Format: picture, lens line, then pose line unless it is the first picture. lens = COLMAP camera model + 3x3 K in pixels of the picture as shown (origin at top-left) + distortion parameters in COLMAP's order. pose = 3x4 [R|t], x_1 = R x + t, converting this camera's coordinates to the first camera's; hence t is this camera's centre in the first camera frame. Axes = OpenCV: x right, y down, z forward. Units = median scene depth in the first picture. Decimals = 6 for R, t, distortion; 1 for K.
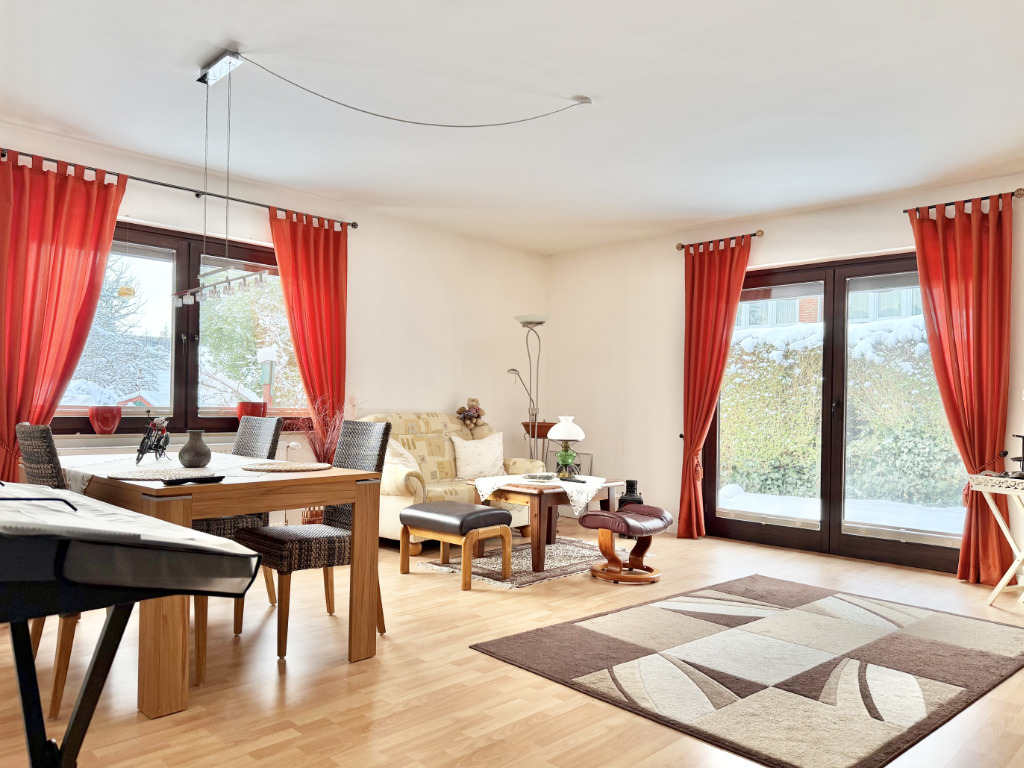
lens RADIAL K [[712.2, 0, 510.7], [0, 712.2, 410.5], [0, 0, 1]] dist [0.001894, -0.044116]
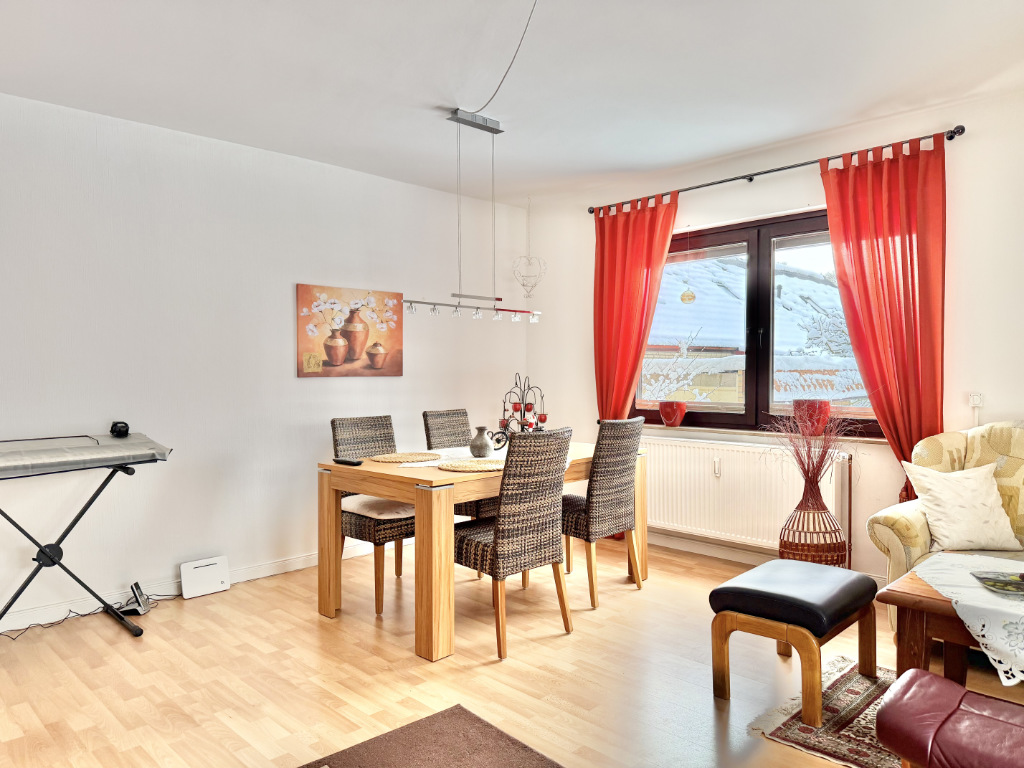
lens RADIAL K [[710.9, 0, 512.0], [0, 710.9, 384.0], [0, 0, 1]] dist [0.009083, 0.001378]
pose [[0.005307, 0.002877, -0.999982, 0.603274], [-0.000655, 0.999996, 0.002873, -0.039974], [0.999986, 0.000639, 0.005309, 0.811567]]
